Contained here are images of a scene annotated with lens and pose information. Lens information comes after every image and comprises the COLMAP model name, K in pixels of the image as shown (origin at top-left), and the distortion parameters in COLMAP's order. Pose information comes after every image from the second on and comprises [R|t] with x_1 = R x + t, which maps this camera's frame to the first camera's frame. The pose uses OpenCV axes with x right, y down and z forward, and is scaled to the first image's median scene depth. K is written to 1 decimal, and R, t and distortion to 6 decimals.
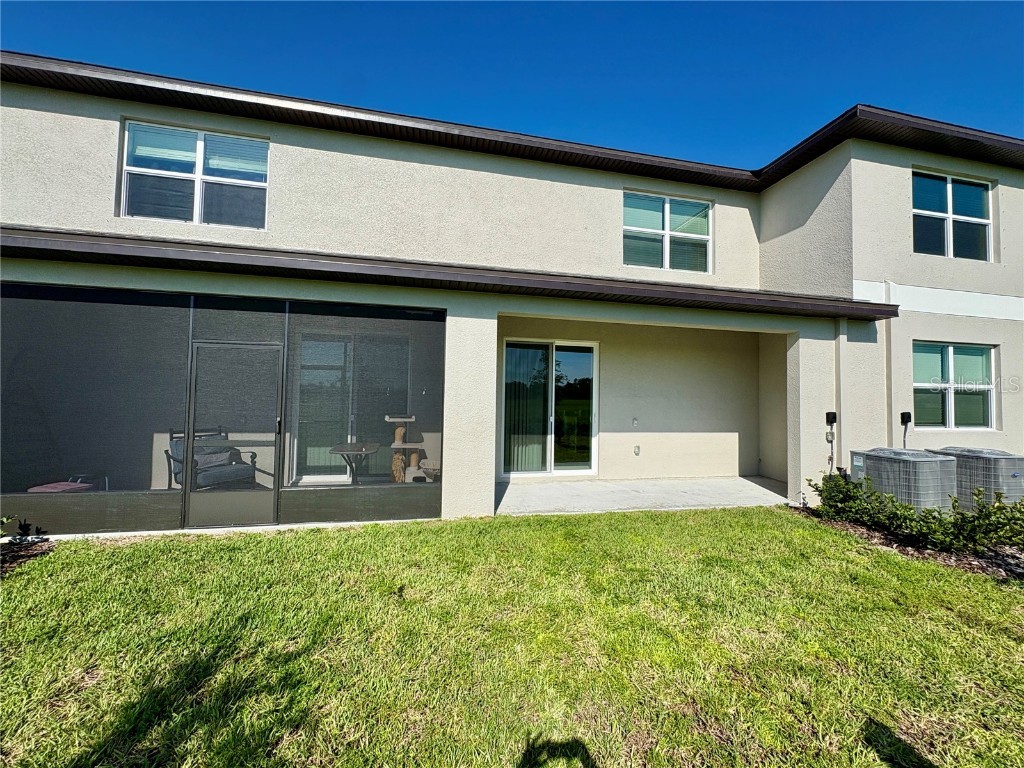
lens RADIAL K [[407.3, 0, 515.3], [0, 407.3, 382.9], [0, 0, 1]] dist [-0.007573, 0.000805]
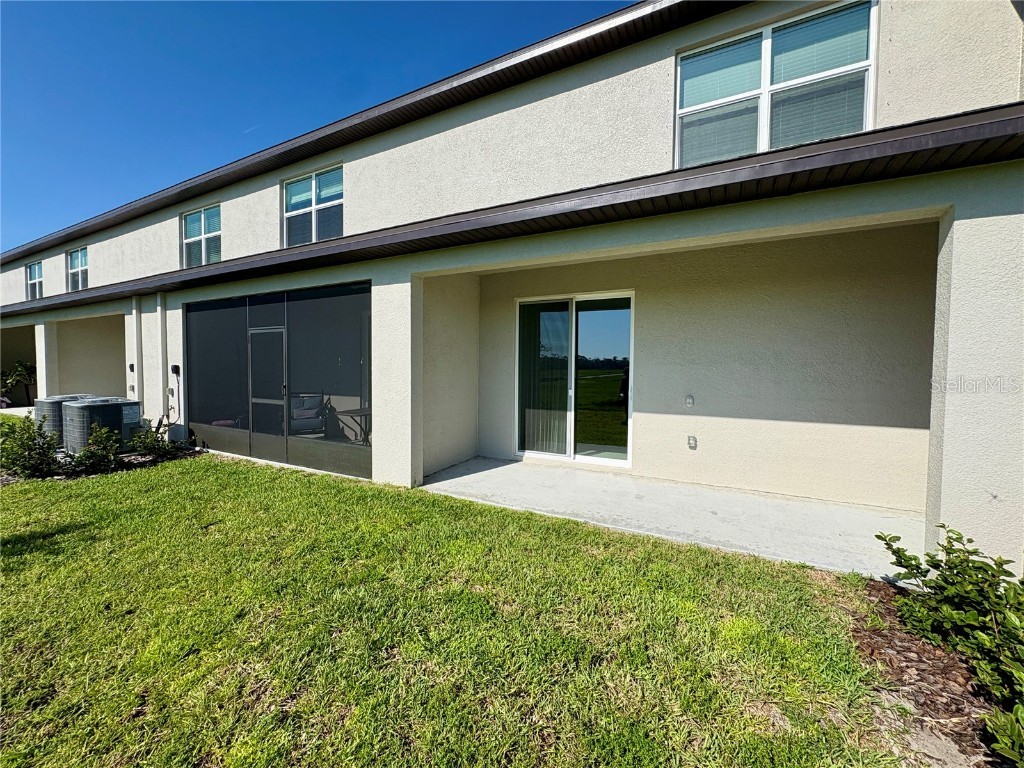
lens RADIAL K [[407.3, 0, 513.1], [0, 407.3, 384.3], [0, 0, 1]] dist [-0.007573, 0.000805]
pose [[0.762147, 0.014297, -0.647246, 0.613703], [0.027652, 0.998125, 0.054608, 0.028555], [0.646813, -0.059517, 0.760322, 0.351486]]
